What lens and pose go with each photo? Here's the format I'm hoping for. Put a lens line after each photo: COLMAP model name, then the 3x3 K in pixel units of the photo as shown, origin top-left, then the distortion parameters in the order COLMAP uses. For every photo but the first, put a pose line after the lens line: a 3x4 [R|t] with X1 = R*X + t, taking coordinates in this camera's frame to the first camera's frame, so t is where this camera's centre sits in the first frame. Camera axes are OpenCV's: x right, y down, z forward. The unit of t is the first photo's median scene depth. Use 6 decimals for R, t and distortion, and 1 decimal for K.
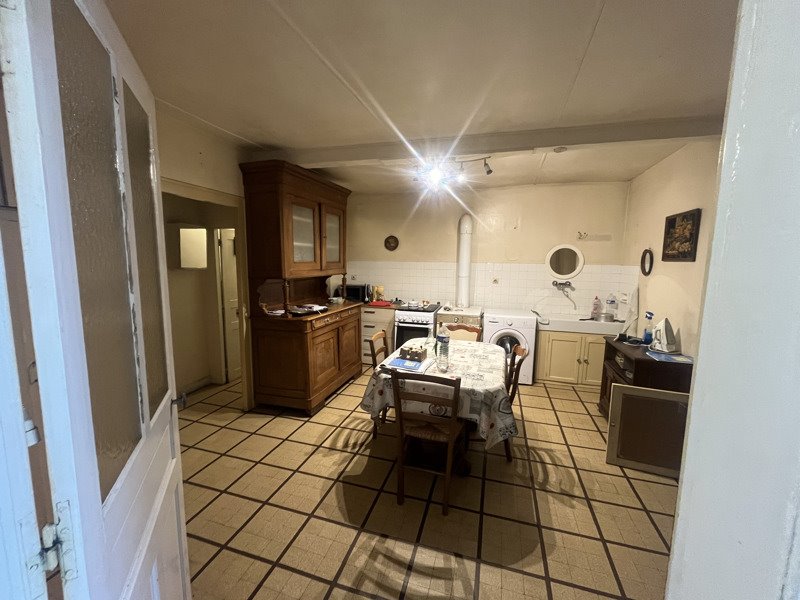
lens RADIAL K [[325.7, 0, 399.6], [0, 325.7, 301.0], [0, 0, 1]] dist [0.000264, 0.000075]
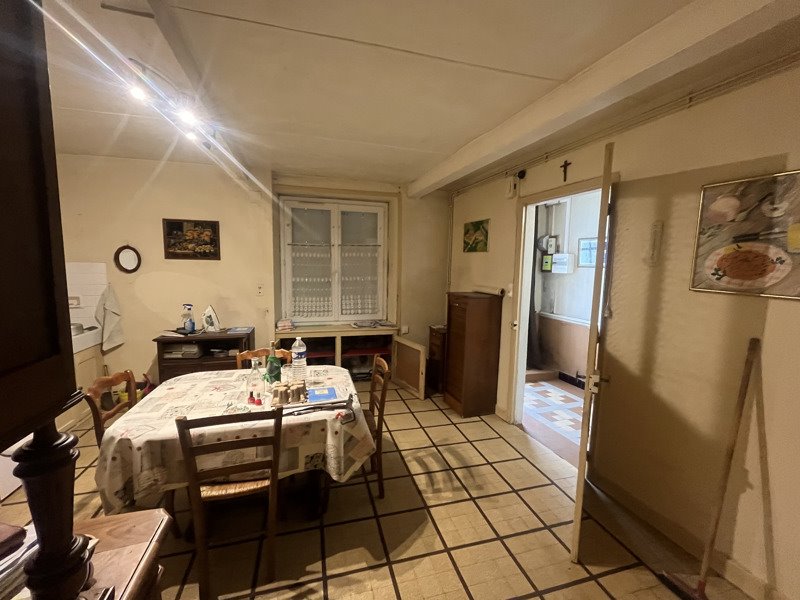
lens RADIAL K [[325.7, 0, 398.0], [0, 325.7, 298.4], [0, 0, 1]] dist [0.000264, 0.000075]
pose [[-0.535051, -0.115105, 0.836942, -0.901304], [0.073520, 0.980572, 0.181860, -0.214024], [-0.841615, 0.158836, -0.516193, 1.509269]]
